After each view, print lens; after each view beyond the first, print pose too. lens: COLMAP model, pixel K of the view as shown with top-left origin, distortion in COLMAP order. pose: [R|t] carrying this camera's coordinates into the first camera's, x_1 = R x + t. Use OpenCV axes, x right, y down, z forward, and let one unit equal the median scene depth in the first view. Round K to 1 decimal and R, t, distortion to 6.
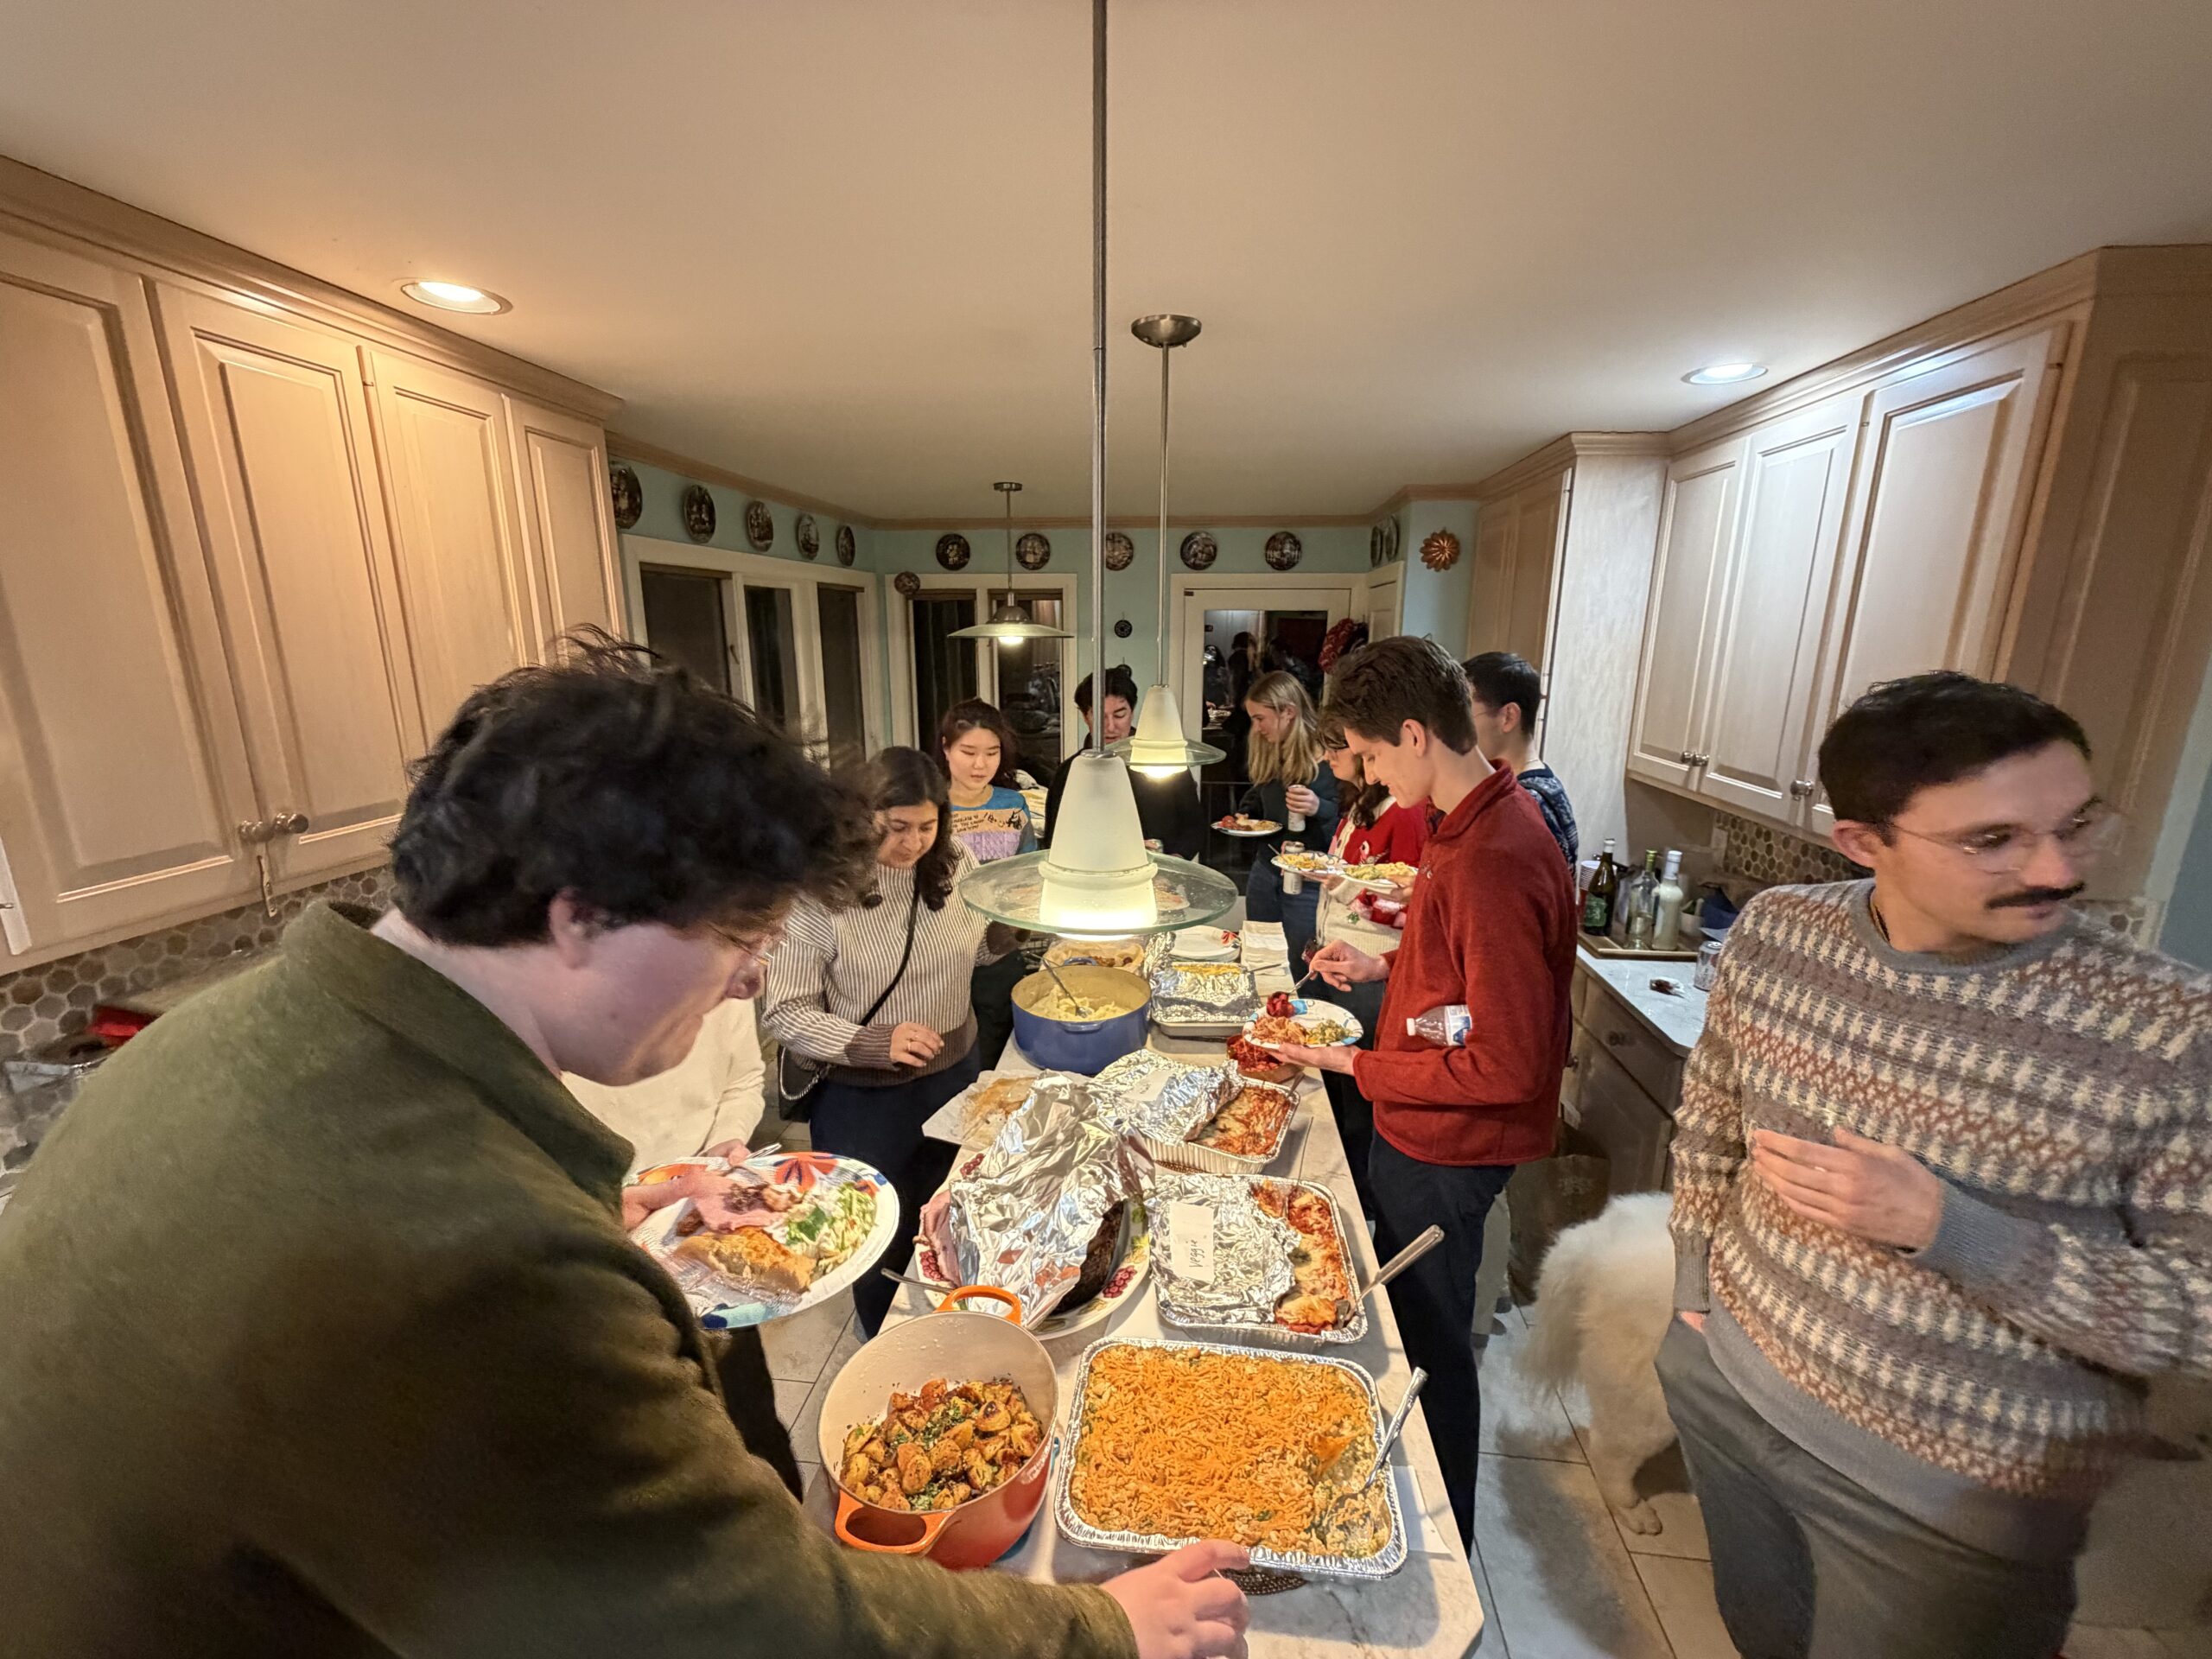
lens RADIAL K [[879.7, 0, 1112.9], [0, 879.7, 835.2], [0, 0, 1]] dist [-0.006248, 0.000588]
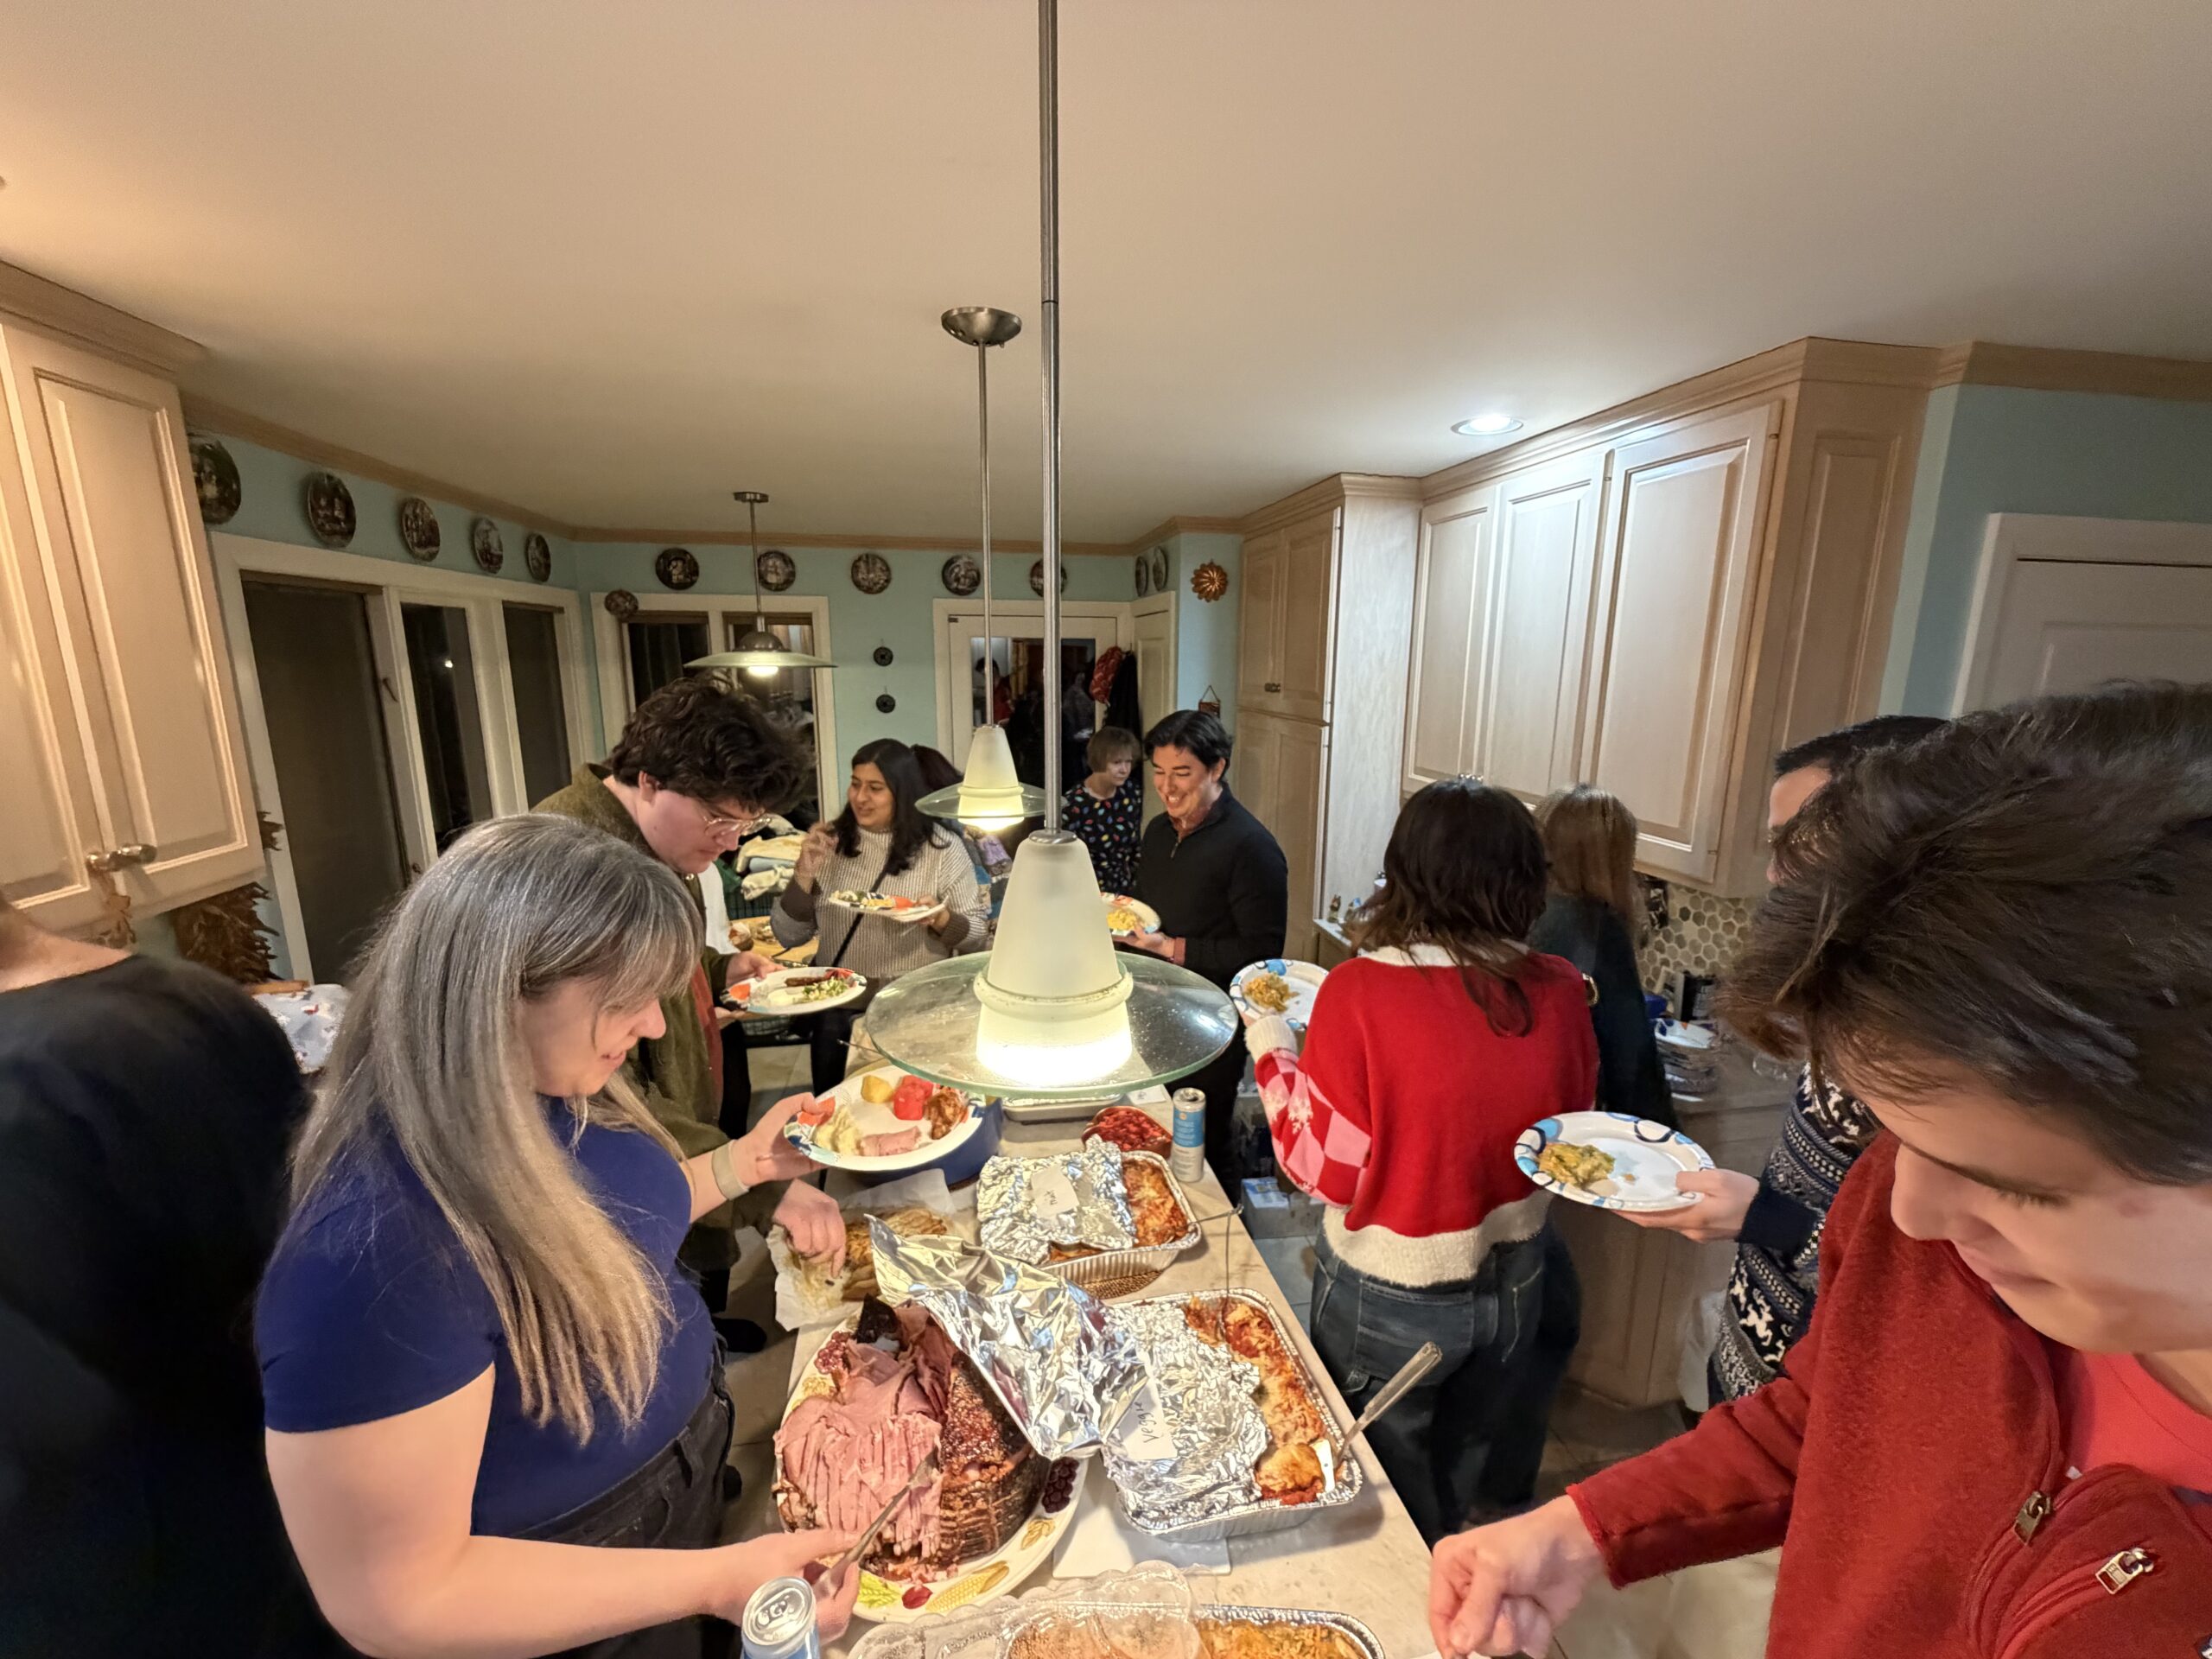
lens RADIAL K [[879.7, 0, 1115.1], [0, 879.7, 834.1], [0, 0, 1]] dist [-0.006248, 0.000588]
pose [[0.955097, -0.057057, 0.290748, -0.054891], [0.065292, 0.997691, -0.018695, -0.023259], [-0.289010, 0.036839, 0.956617, 0.078098]]
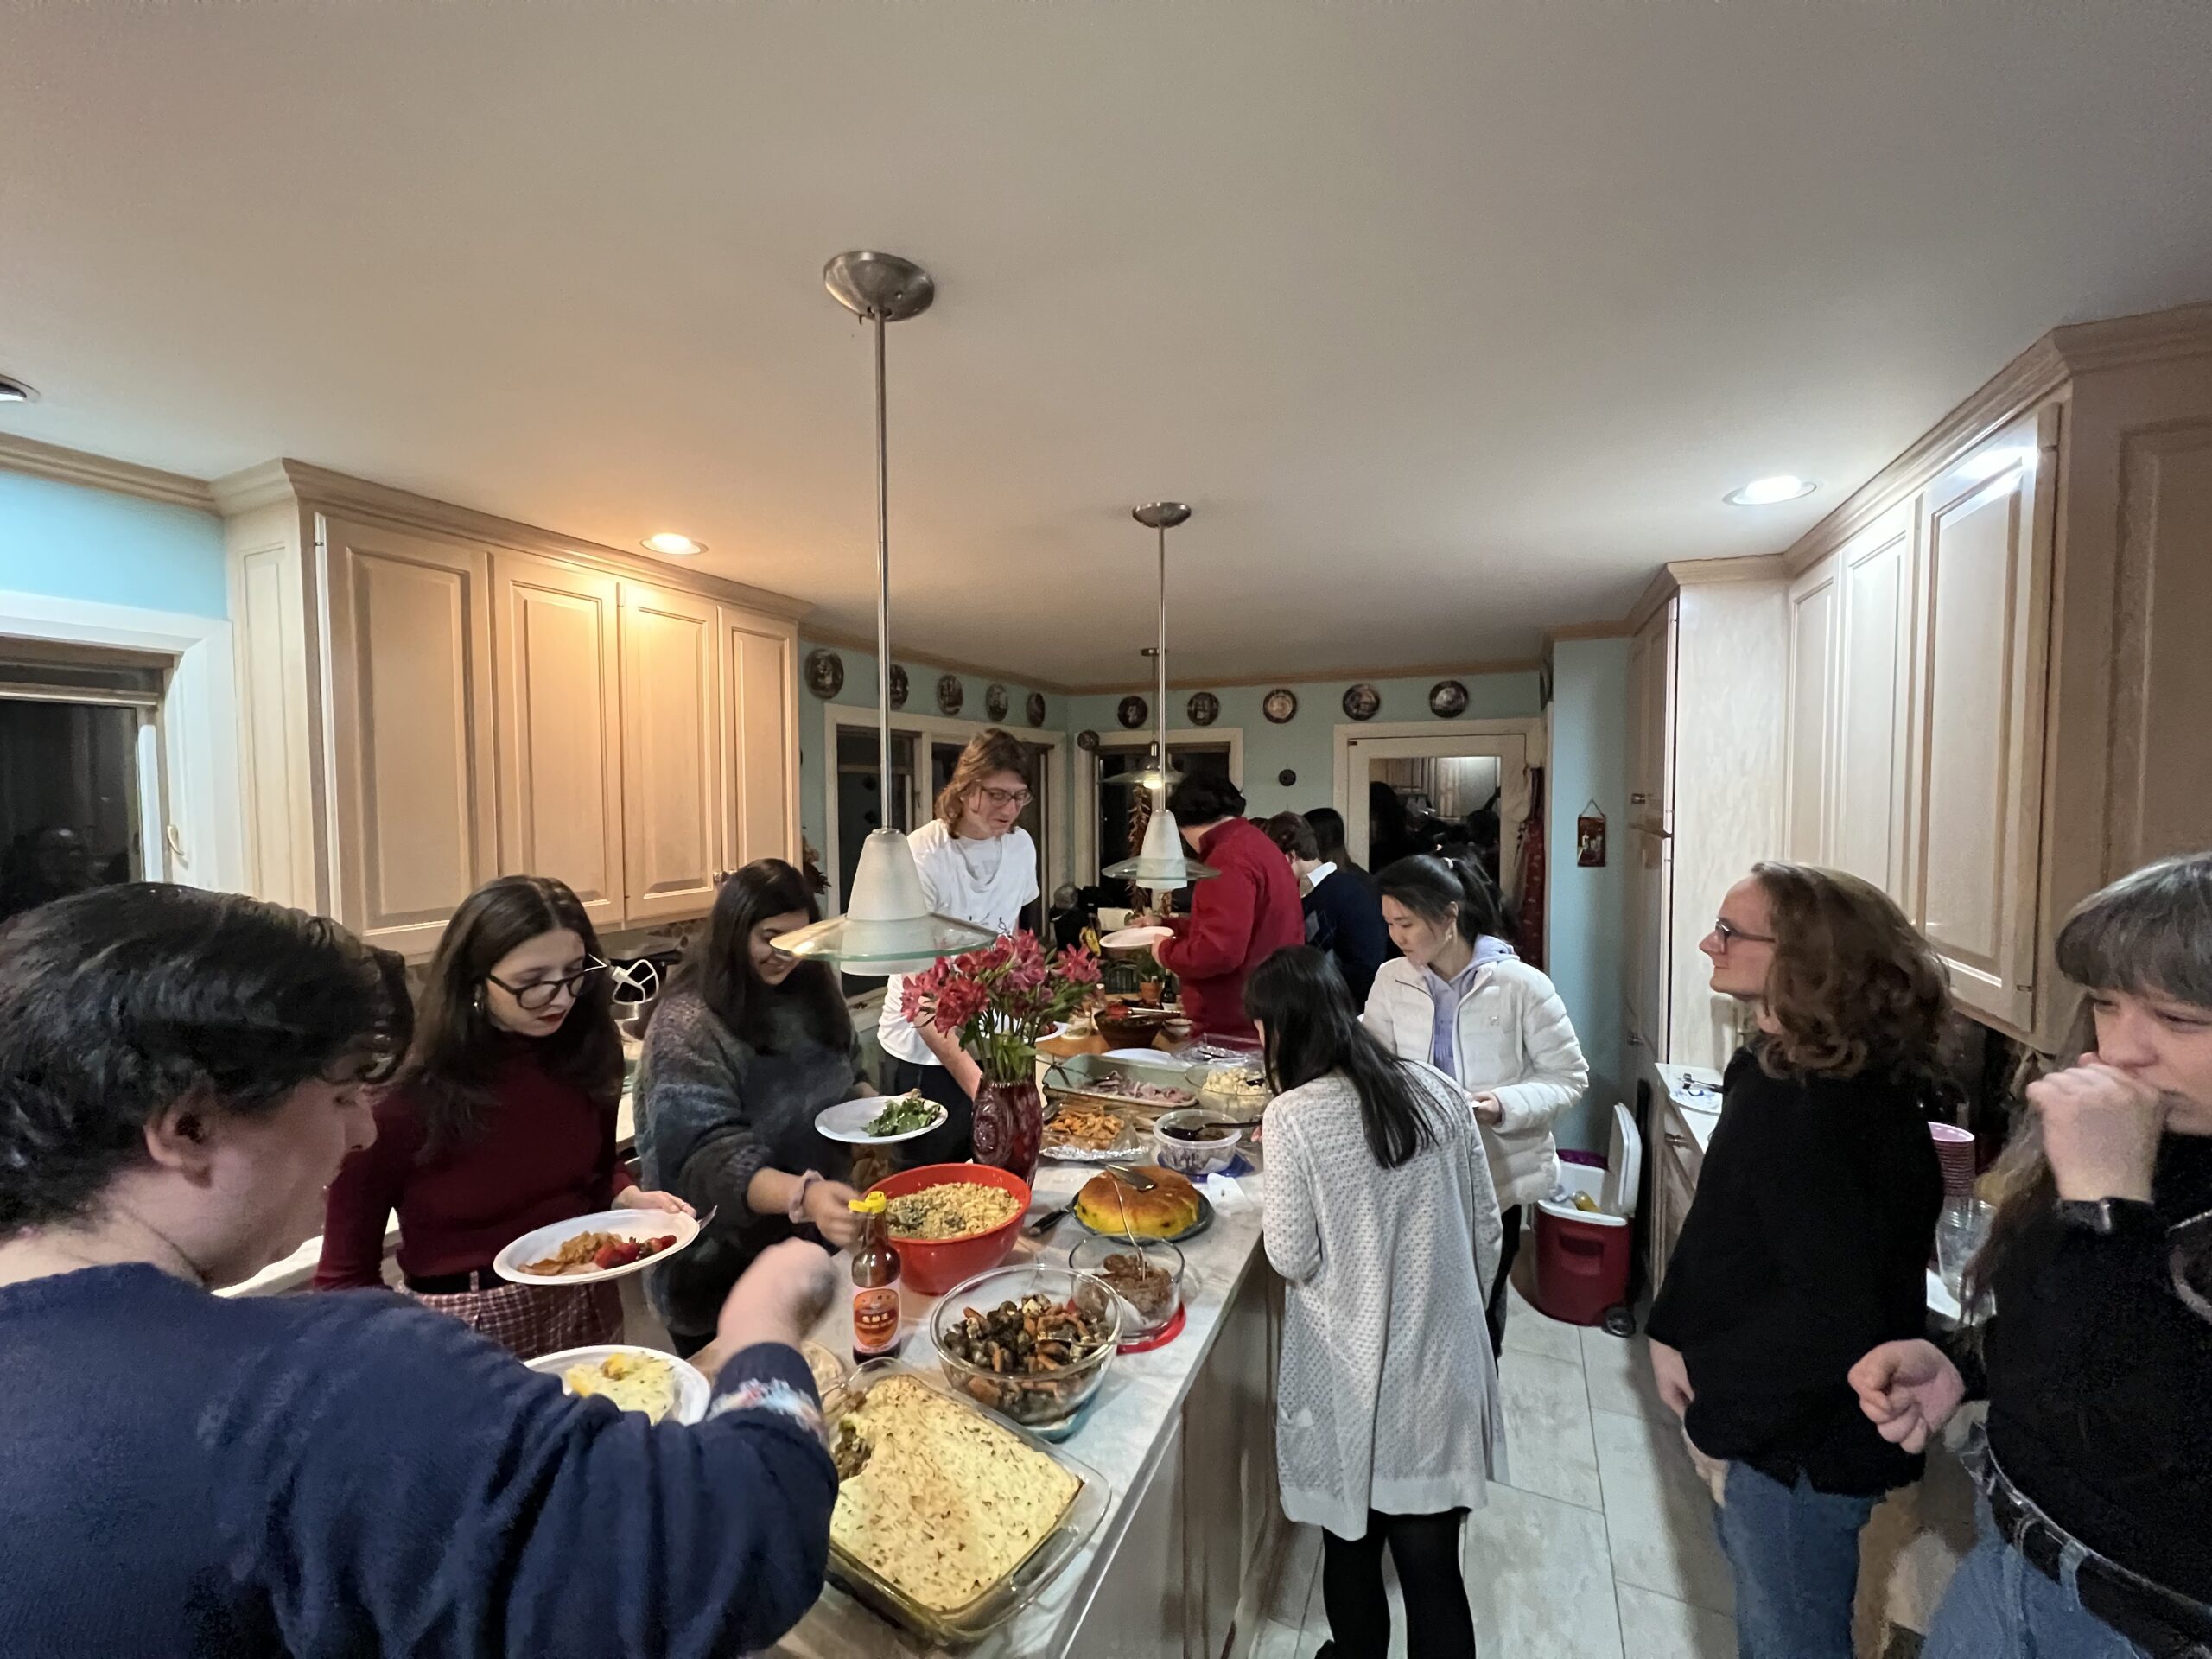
lens RADIAL K [[892.0, 0, 1100.2], [0, 892.0, 820.6], [0, 0, 1]] dist [-0.006808, -0.000260]
pose [[0.949027, 0.002550, -0.315186, 0.206962], [-0.064767, 0.980207, -0.187084, 0.034955], [0.308470, 0.197961, 0.930407, -0.038243]]
